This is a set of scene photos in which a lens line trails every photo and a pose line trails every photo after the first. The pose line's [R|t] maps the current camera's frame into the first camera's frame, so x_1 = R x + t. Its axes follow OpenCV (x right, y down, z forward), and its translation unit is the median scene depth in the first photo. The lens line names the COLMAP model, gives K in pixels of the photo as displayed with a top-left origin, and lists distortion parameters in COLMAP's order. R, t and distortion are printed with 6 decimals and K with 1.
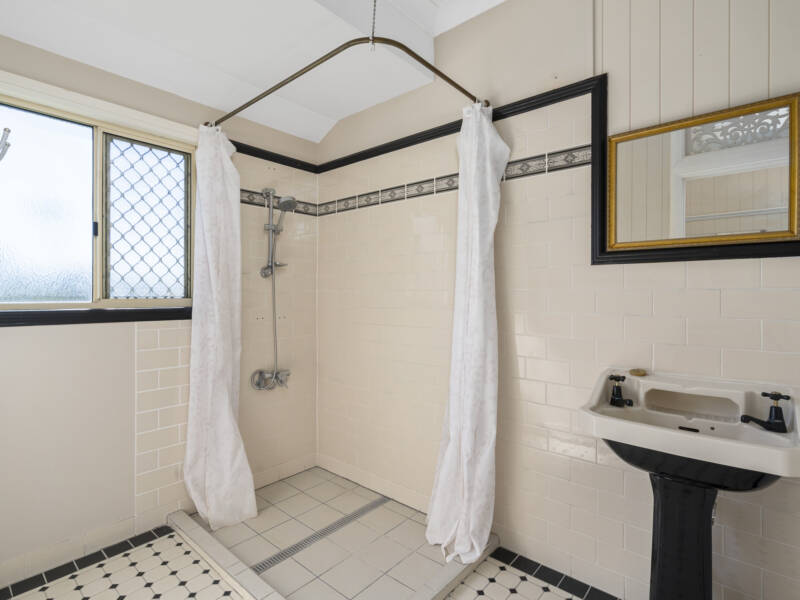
lens RADIAL K [[410.3, 0, 399.6], [0, 410.3, 295.5], [0, 0, 1]] dist [-0.001528, -0.000123]
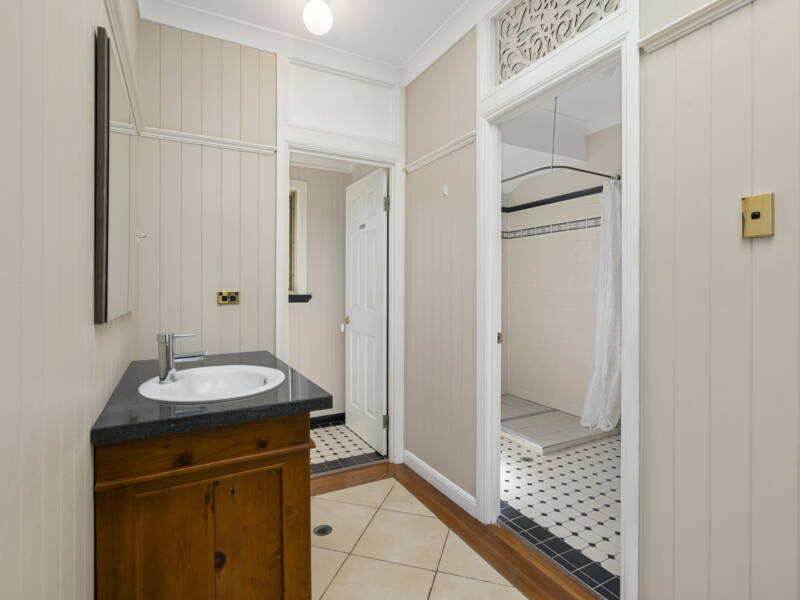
lens RADIAL K [[410.3, 0, 399.6], [0, 410.3, 295.5], [0, 0, 1]] dist [-0.001528, -0.000123]
pose [[0.934761, -0.000427, -0.355277, -0.037599], [0.008389, 0.999747, 0.020871, -0.010389], [0.355178, -0.022490, 0.934528, -0.948577]]
